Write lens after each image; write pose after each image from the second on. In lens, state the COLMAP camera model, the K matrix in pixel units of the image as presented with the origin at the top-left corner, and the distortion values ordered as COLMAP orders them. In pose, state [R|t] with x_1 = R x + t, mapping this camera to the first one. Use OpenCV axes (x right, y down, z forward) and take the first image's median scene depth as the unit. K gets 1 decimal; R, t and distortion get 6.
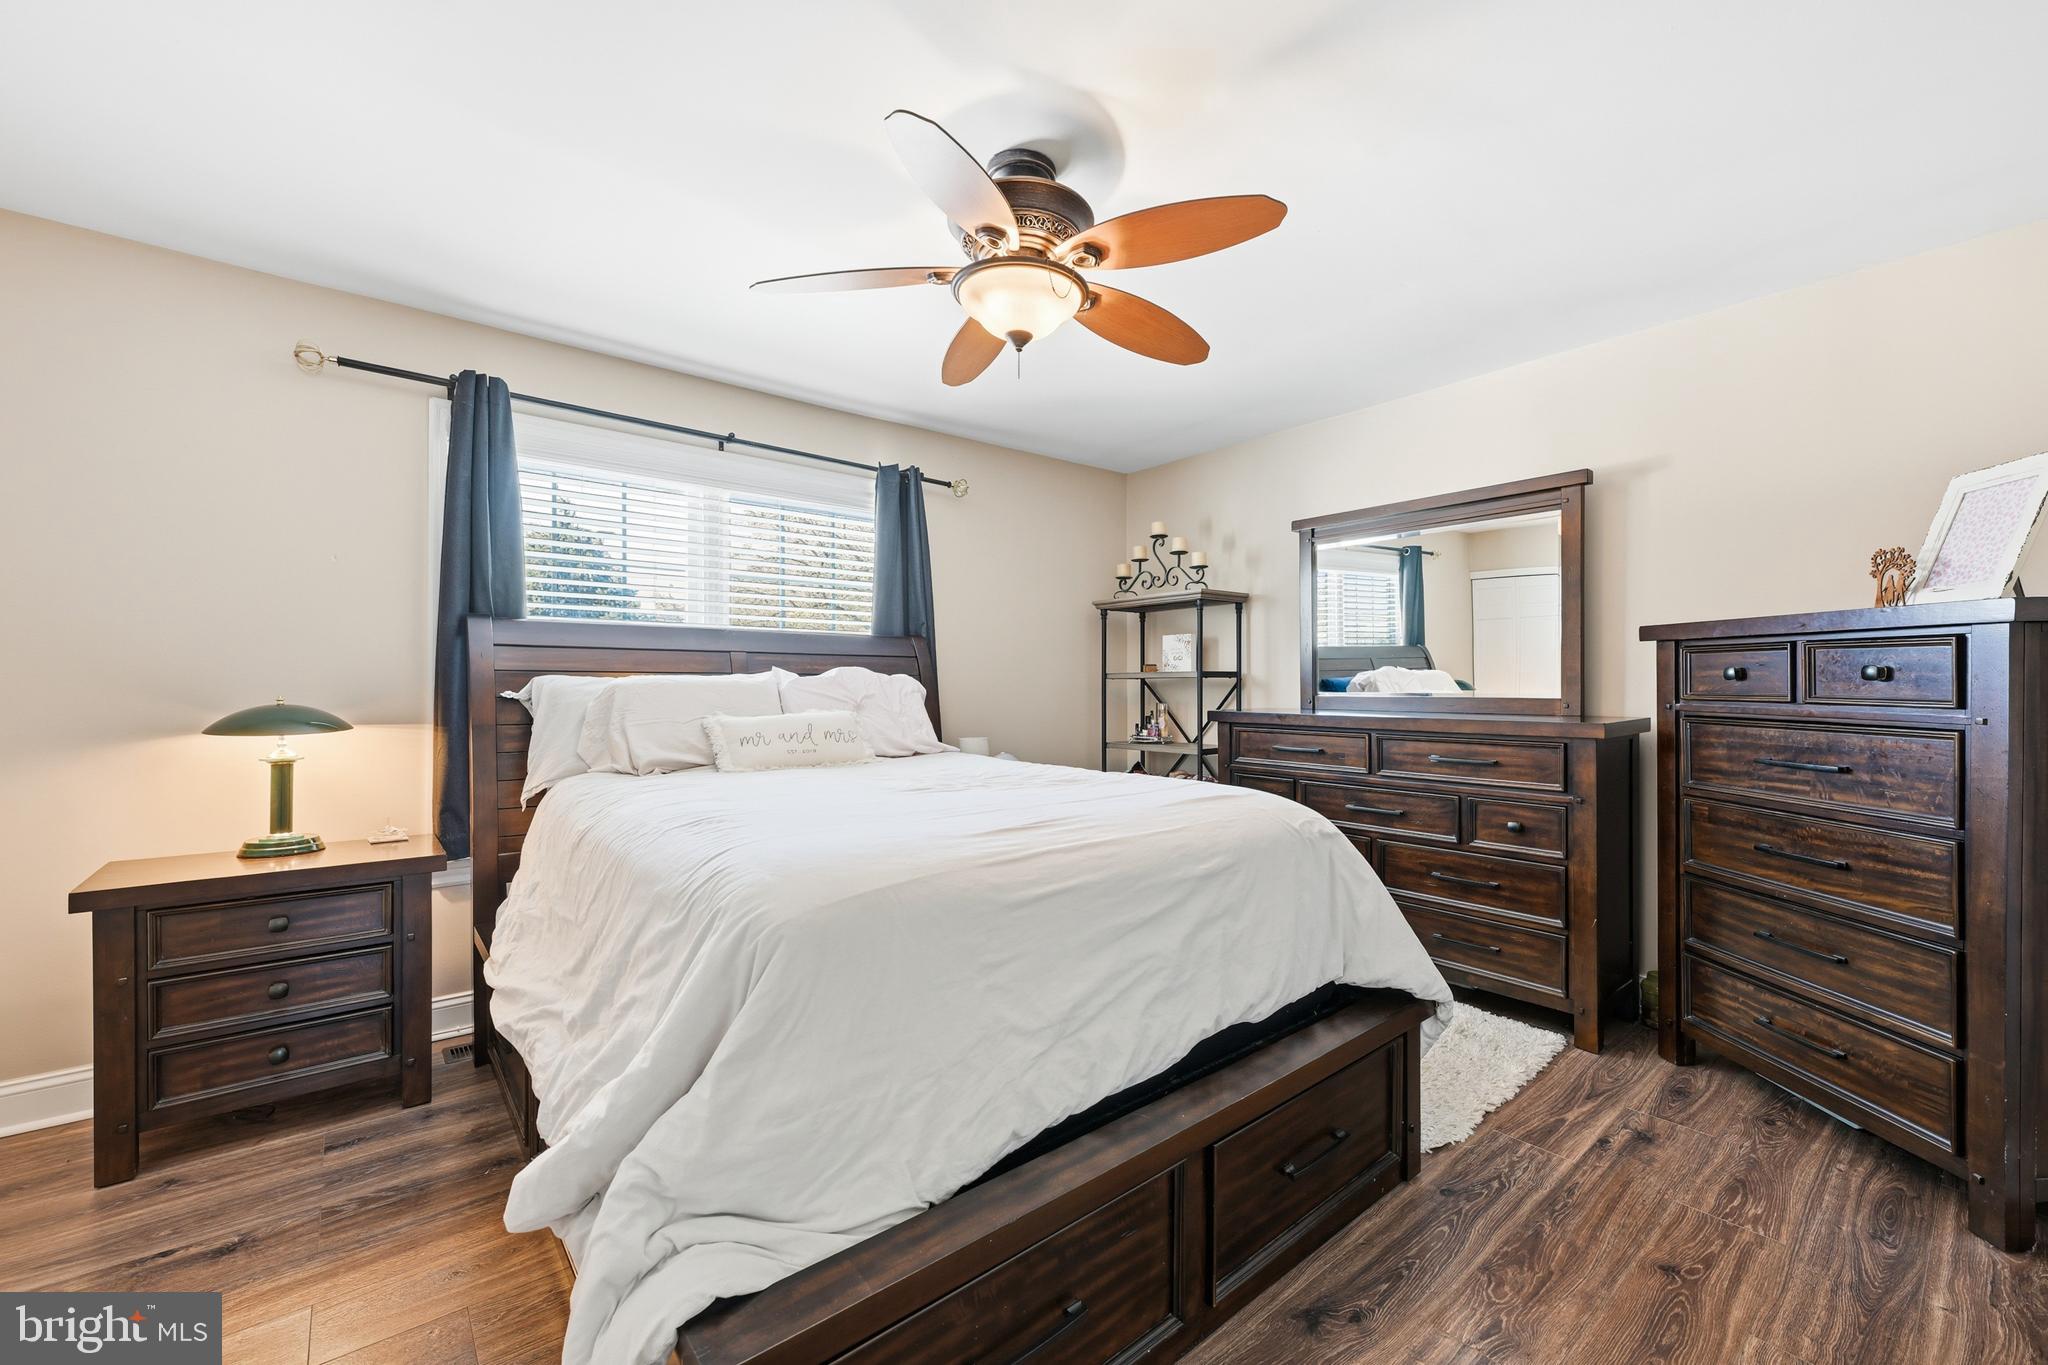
lens RADIAL K [[813.8, 0, 1024.0], [0, 813.8, 682.5], [0, 0, 1]] dist [-0.002906, 0.000046]
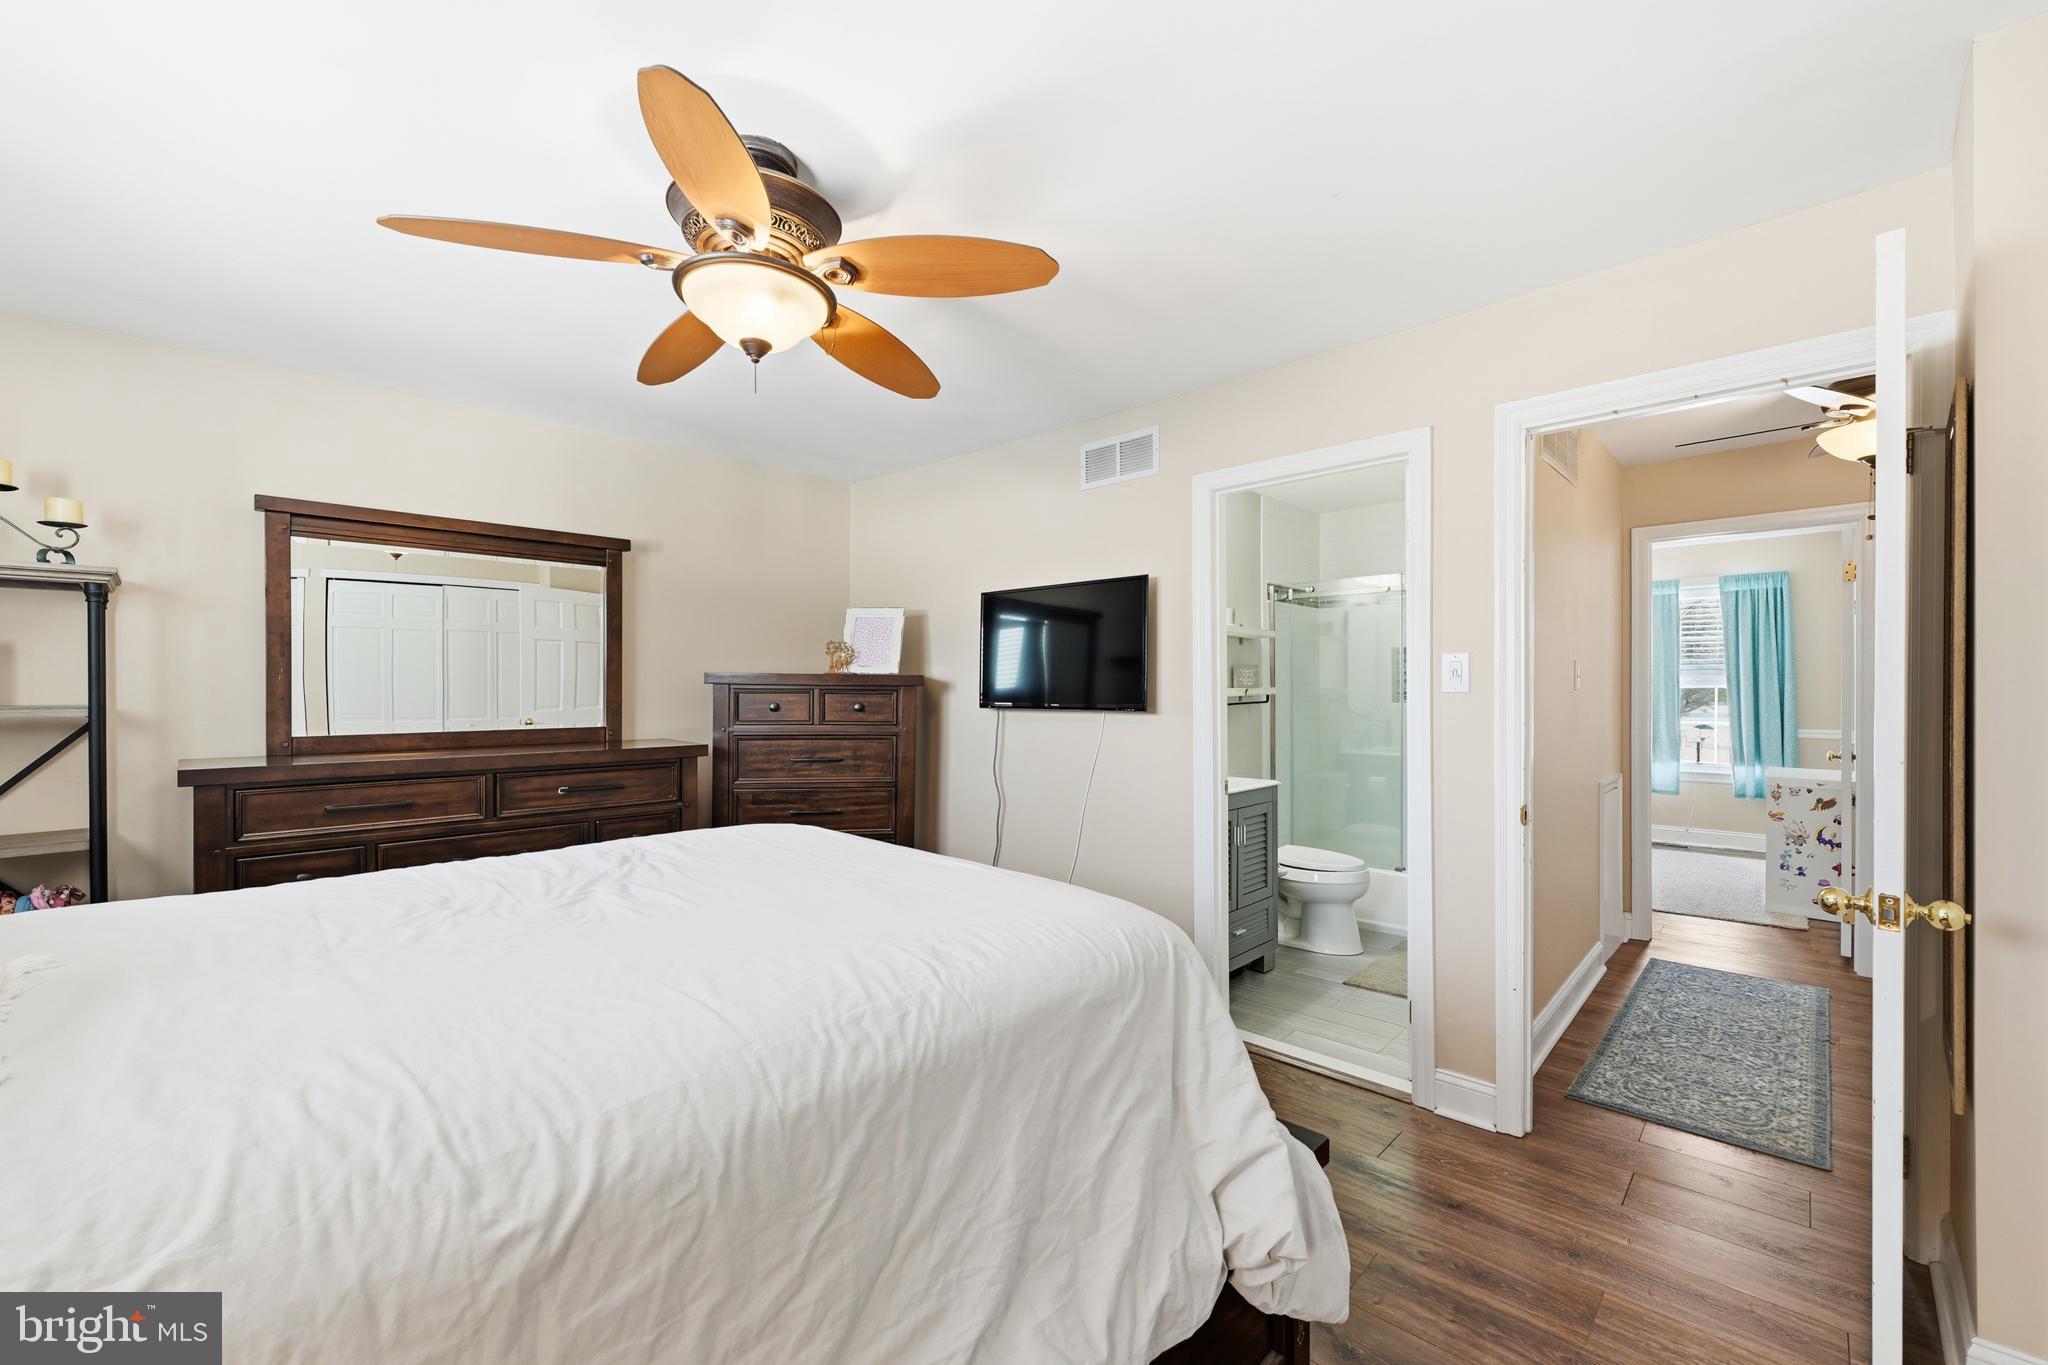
lens RADIAL K [[845.2, 0, 1024.0], [0, 845.2, 682.5], [0, 0, 1]] dist [0.000530, 0.000022]
pose [[-0.125212, 0.011359, 0.992065, -0.829128], [0.001826, 0.999935, -0.011219, -0.040169], [-0.992128, 0.000407, -0.125225, 0.718874]]
